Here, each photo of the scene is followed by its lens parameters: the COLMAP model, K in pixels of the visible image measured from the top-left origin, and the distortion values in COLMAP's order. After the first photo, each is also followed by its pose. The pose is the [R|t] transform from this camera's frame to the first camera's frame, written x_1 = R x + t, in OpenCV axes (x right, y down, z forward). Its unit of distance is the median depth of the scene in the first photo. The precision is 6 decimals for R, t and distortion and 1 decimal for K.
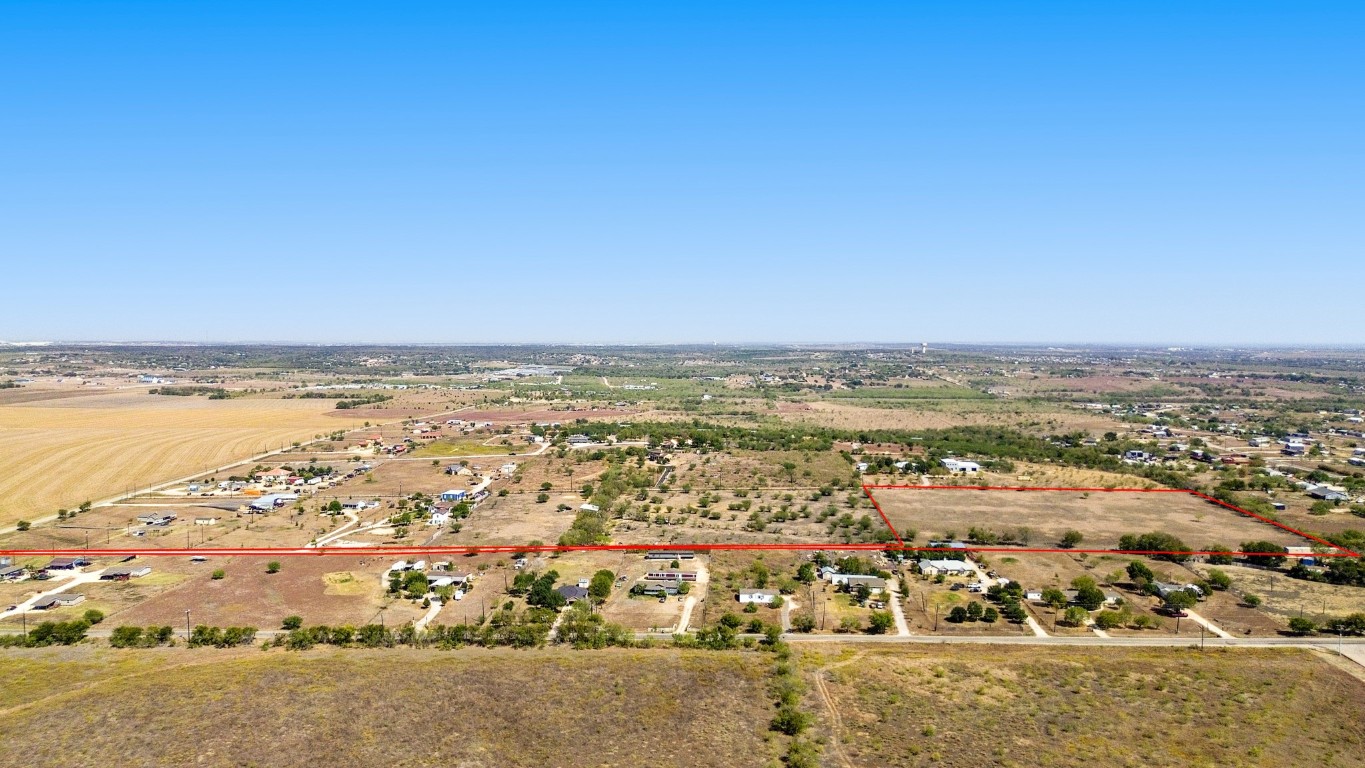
lens RADIAL K [[966.9, 0, 681.1], [0, 966.9, 383.8], [0, 0, 1]] dist [0.066850, -0.064156]
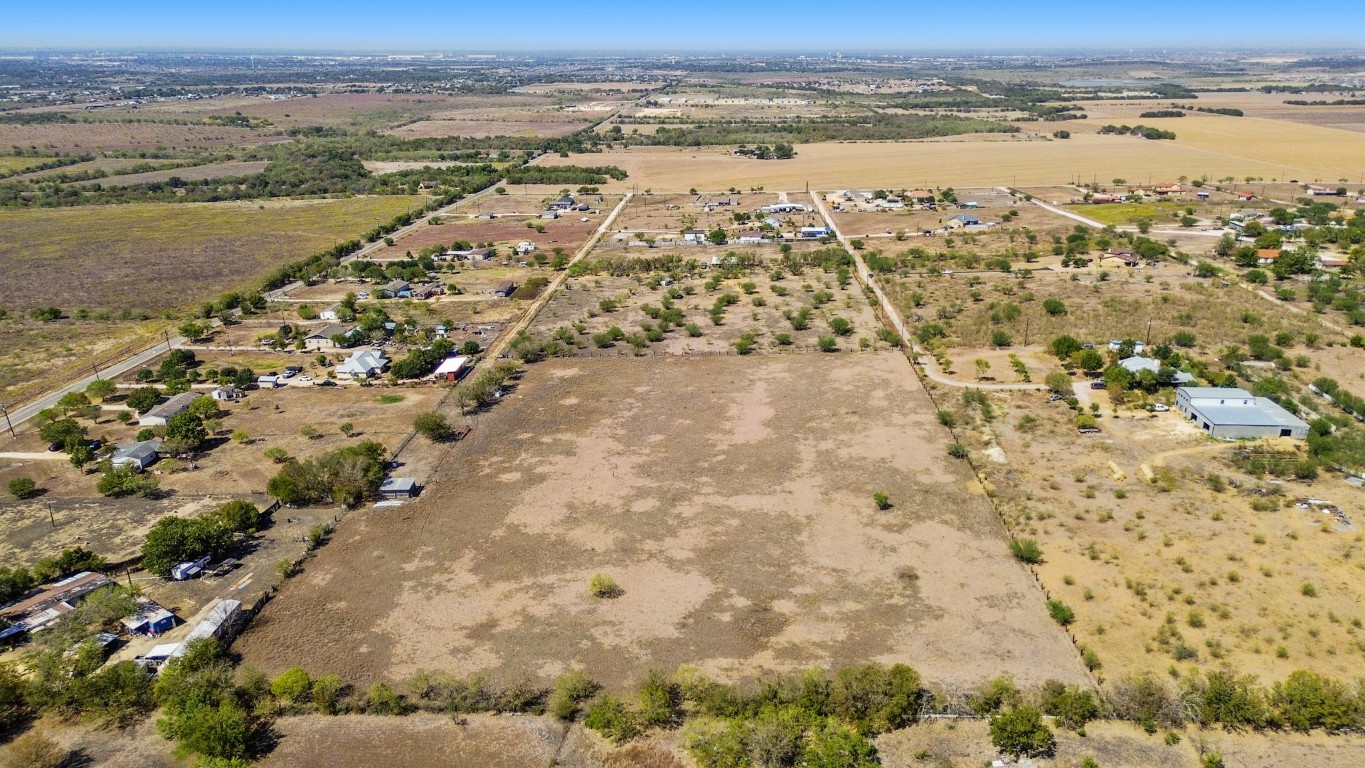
lens RADIAL K [[966.9, 0, 681.1], [0, 966.9, 383.8], [0, 0, 1]] dist [0.066850, -0.064156]
pose [[0.007640, 0.322676, -0.946479, 0.534854], [-0.044738, 0.945669, 0.322039, -0.033834], [0.998970, 0.039883, 0.021660, 0.643134]]
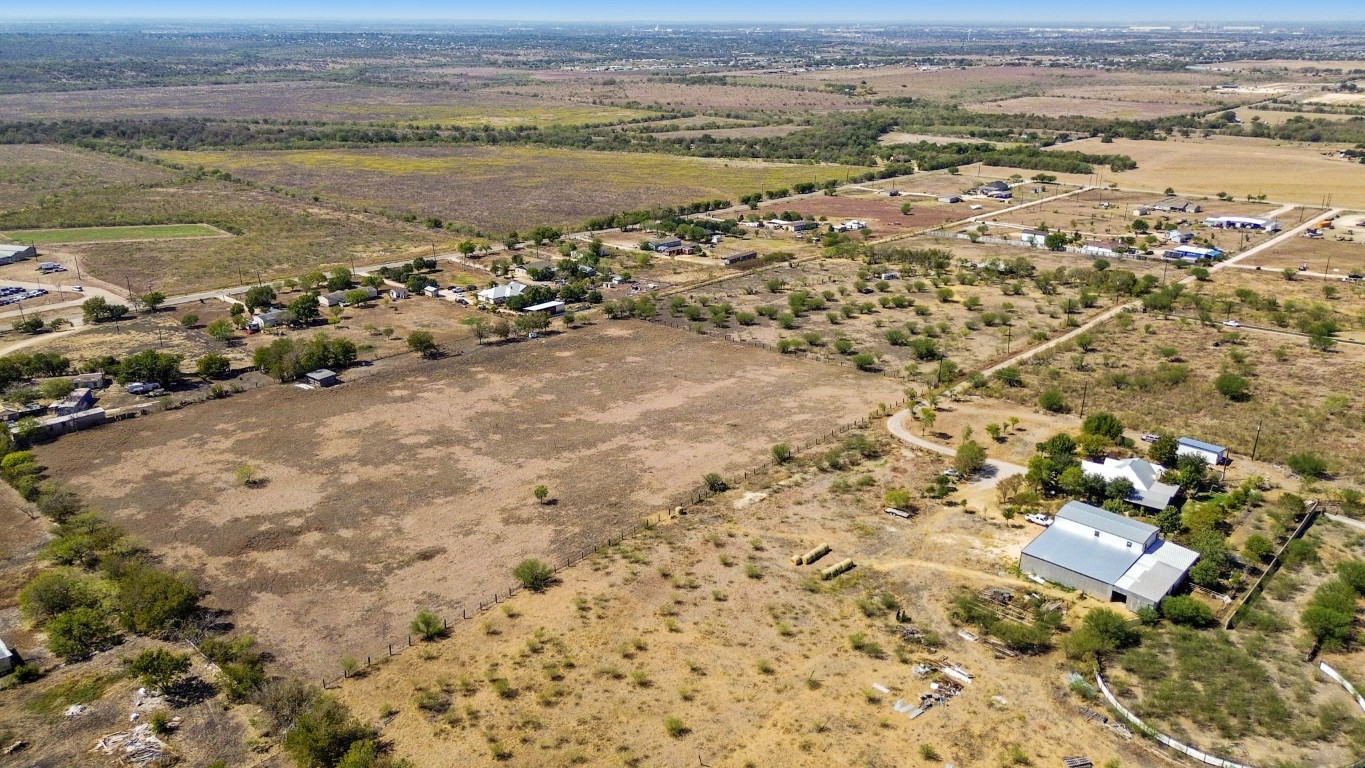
lens RADIAL K [[980.8, 0, 682.5], [0, 980.8, 384.0], [0, 0, 1]] dist [0.072394, -0.074944]
pose [[-0.634849, 0.261729, -0.726956, 0.450036], [-0.042384, 0.927663, 0.371005, -0.044883], [0.771473, 0.266344, -0.577833, 0.877001]]
